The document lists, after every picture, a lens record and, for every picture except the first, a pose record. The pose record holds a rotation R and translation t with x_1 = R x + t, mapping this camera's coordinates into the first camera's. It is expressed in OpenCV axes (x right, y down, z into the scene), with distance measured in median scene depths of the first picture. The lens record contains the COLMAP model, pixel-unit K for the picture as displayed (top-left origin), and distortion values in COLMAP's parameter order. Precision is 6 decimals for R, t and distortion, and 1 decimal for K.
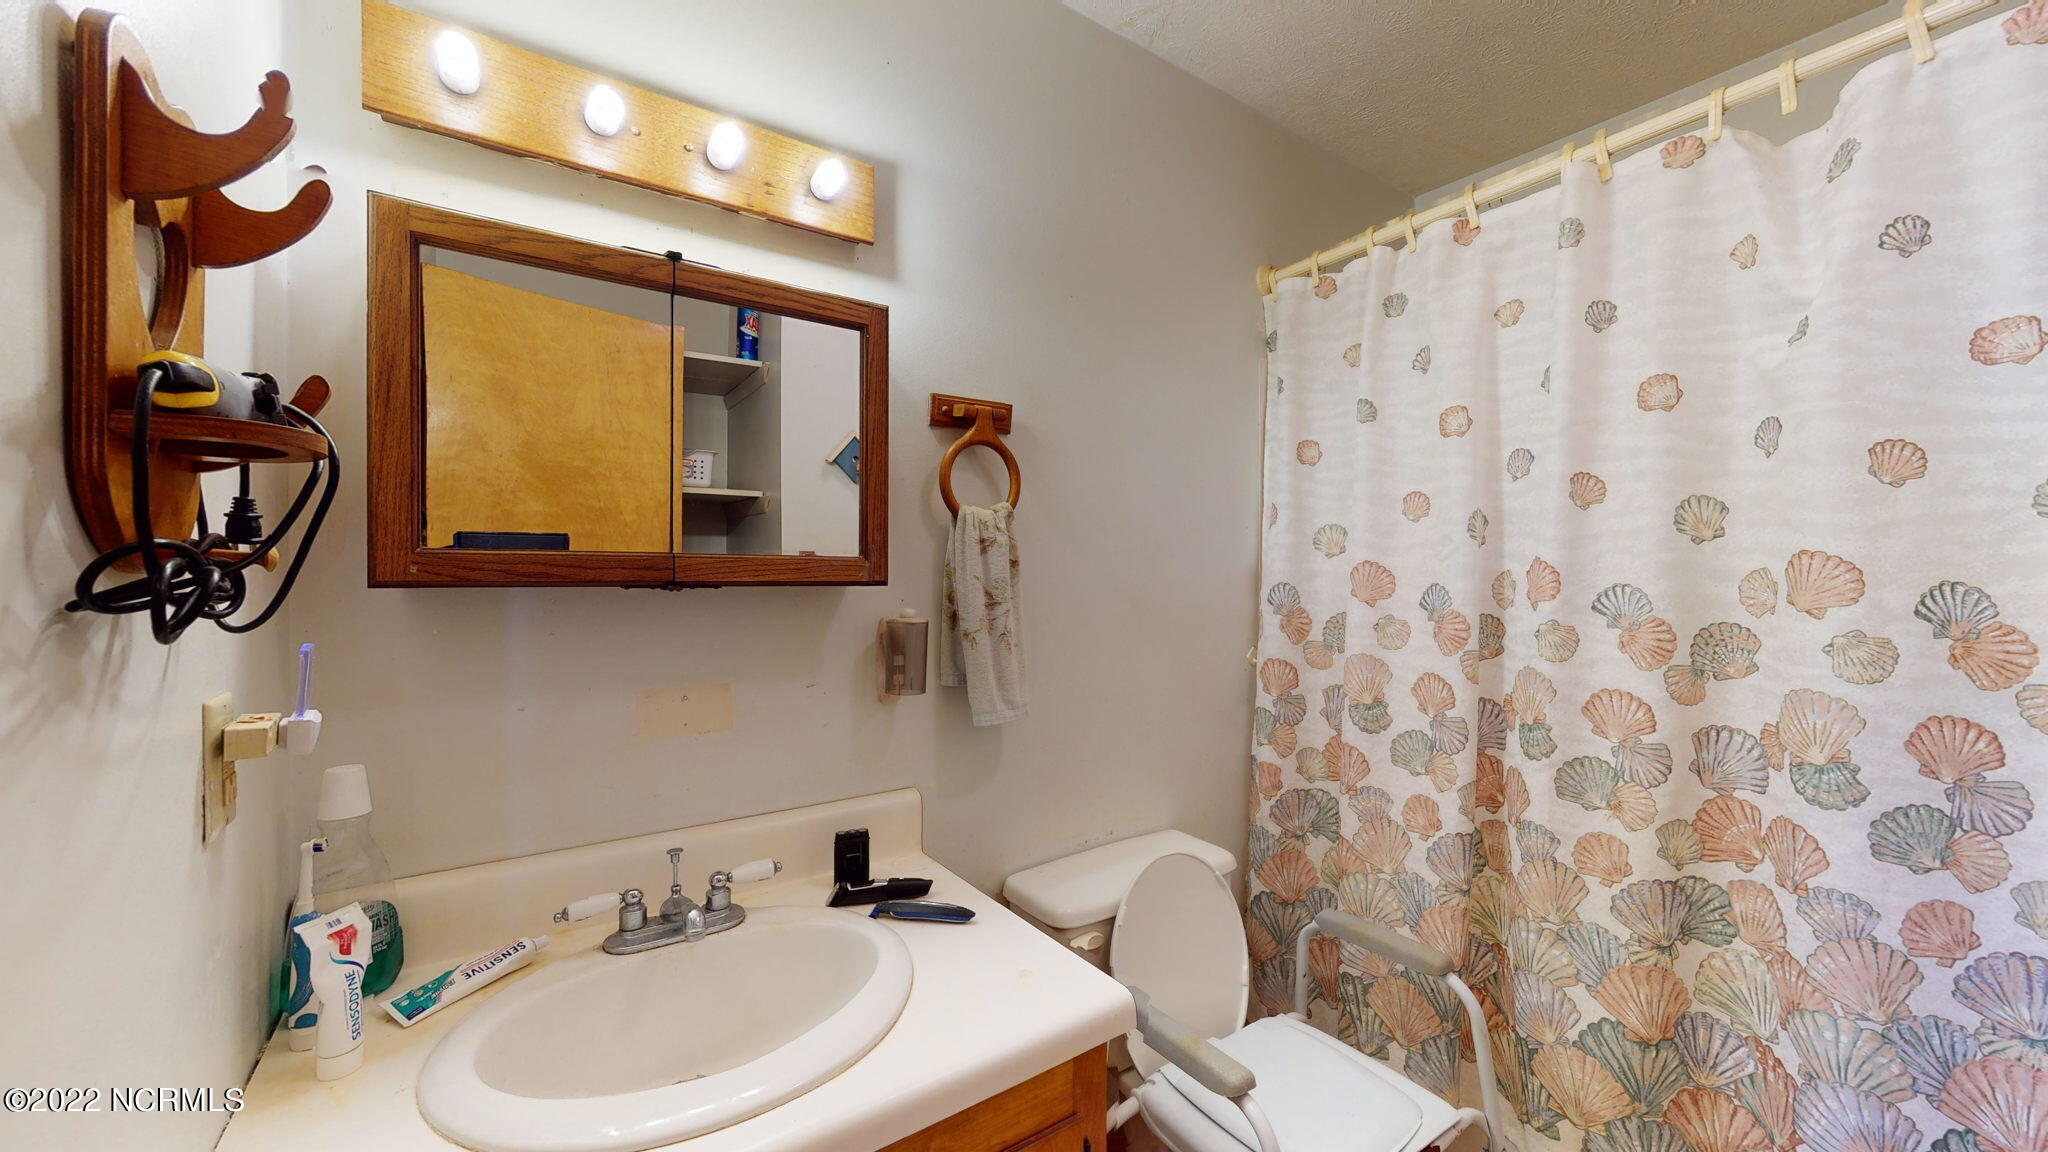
lens RADIAL K [[742.5, 0, 1024.0], [0, 742.5, 576.0], [0, 0, 1]] dist [-0.000032, 0.000005]
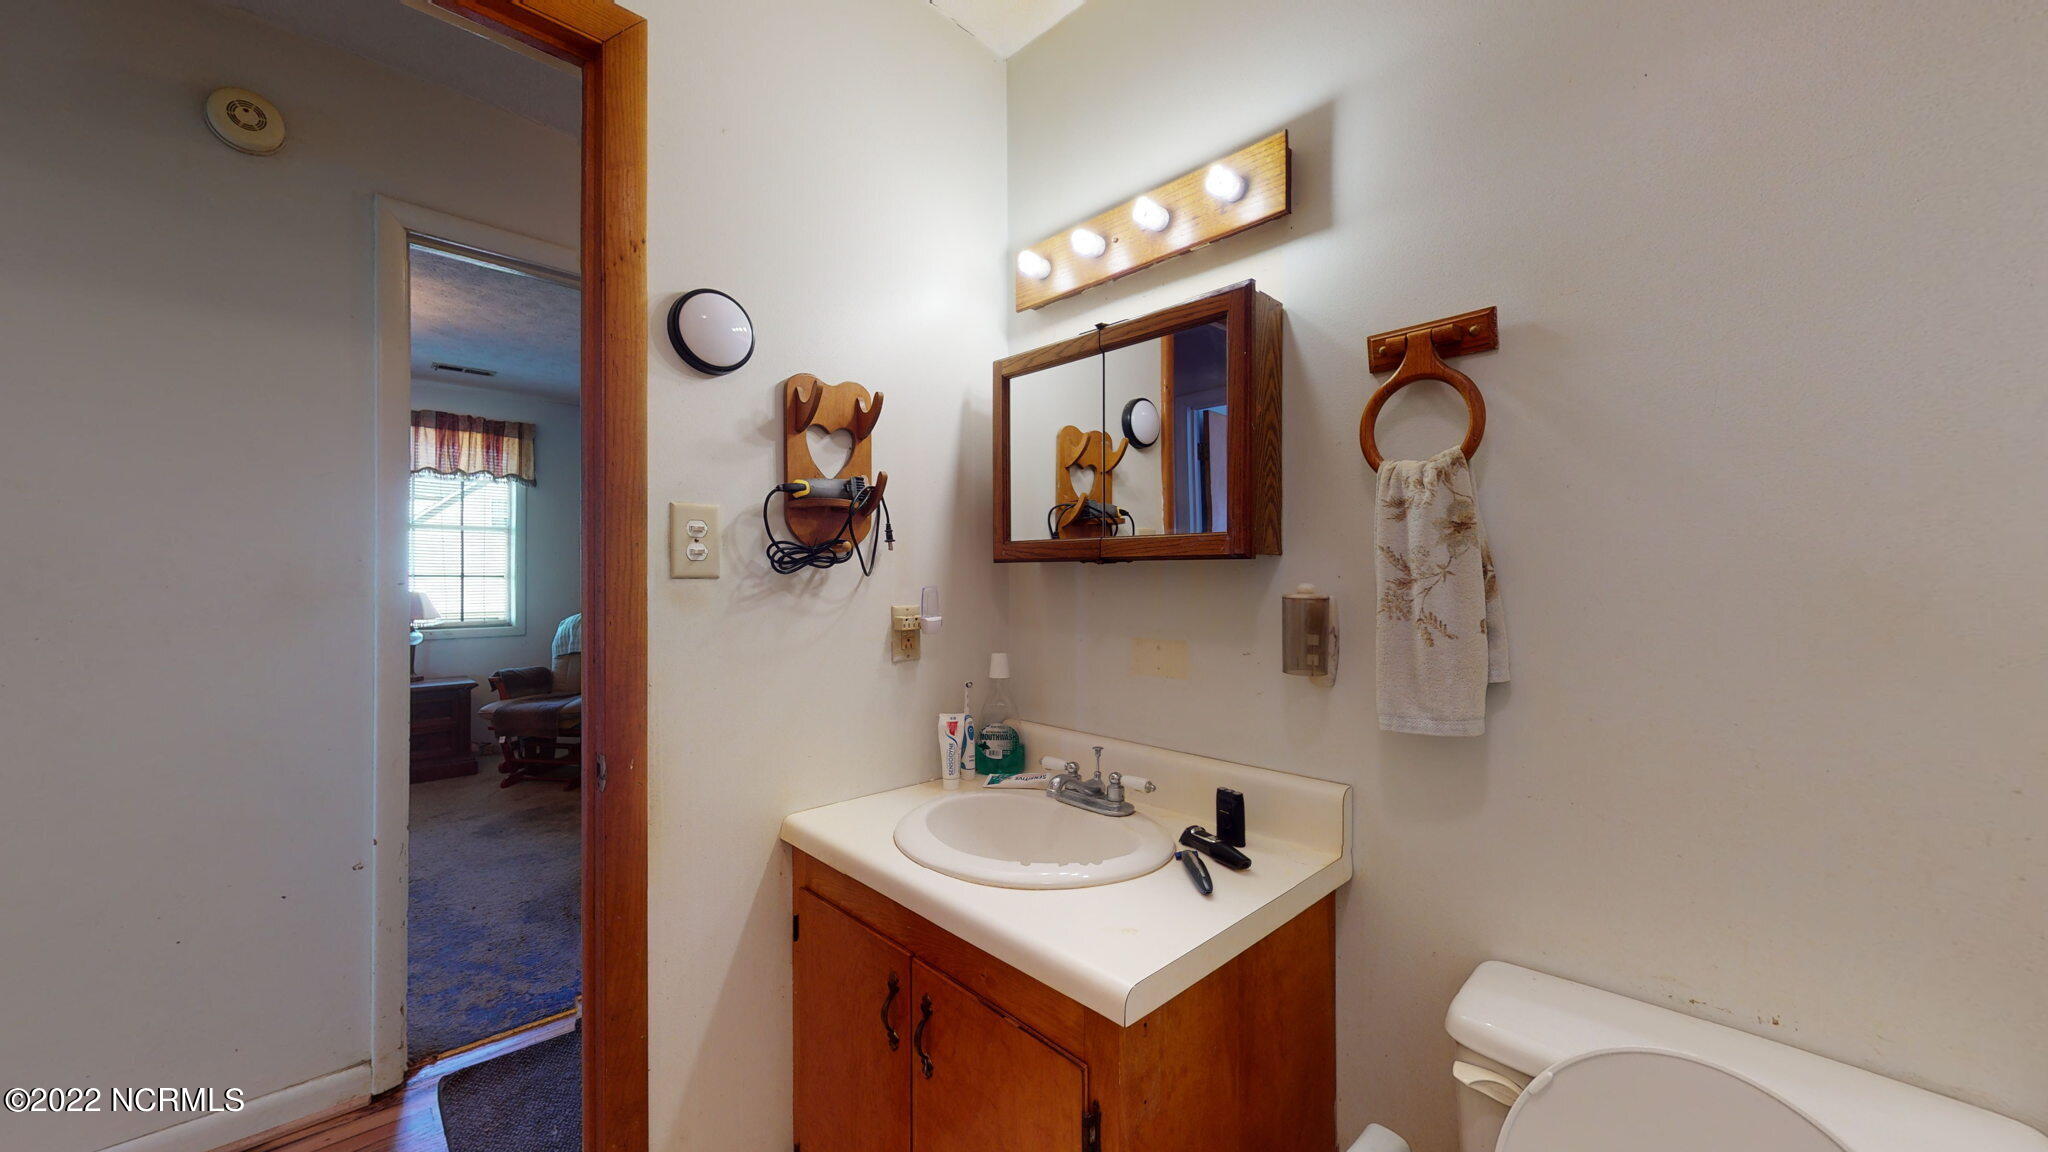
lens RADIAL K [[742.5, 0, 1024.0], [0, 742.5, 576.0], [0, 0, 1]] dist [-0.000032, 0.000005]
pose [[0.165689, 0.003417, -0.986172, 0.766790], [0.003106, 0.999987, 0.003987, 0.031542], [0.986173, -0.003724, 0.165677, 0.534463]]
